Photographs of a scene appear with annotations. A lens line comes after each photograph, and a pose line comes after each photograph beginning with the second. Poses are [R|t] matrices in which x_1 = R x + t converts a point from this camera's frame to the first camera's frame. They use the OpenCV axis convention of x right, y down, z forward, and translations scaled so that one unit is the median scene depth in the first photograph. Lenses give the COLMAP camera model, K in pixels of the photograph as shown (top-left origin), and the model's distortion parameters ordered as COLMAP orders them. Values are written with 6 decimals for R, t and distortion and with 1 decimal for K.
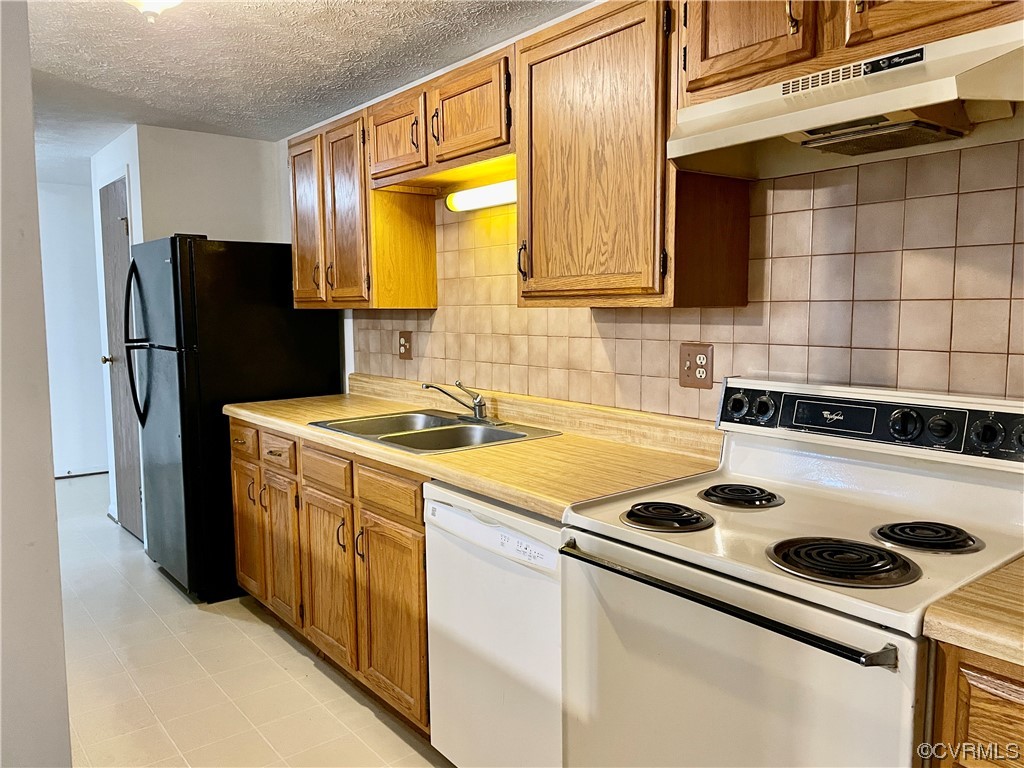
lens RADIAL K [[773.4, 0, 511.9], [0, 773.4, 377.0], [0, 0, 1]] dist [0.102490, -0.122864]
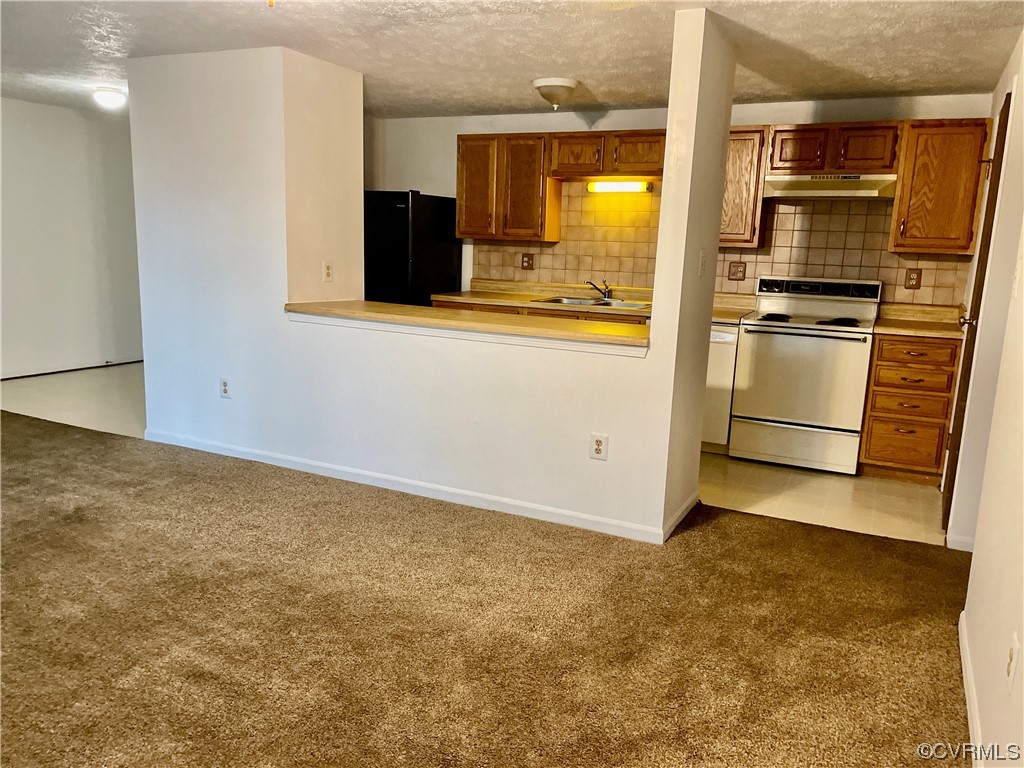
lens RADIAL K [[773.4, 0, 511.9], [0, 773.4, 377.0], [0, 0, 1]] dist [0.102490, -0.122864]
pose [[0.904934, -0.034714, 0.424133, -1.491100], [-0.003505, 0.996026, 0.088998, 0.102843], [-0.425537, -0.082024, 0.901216, -0.968409]]
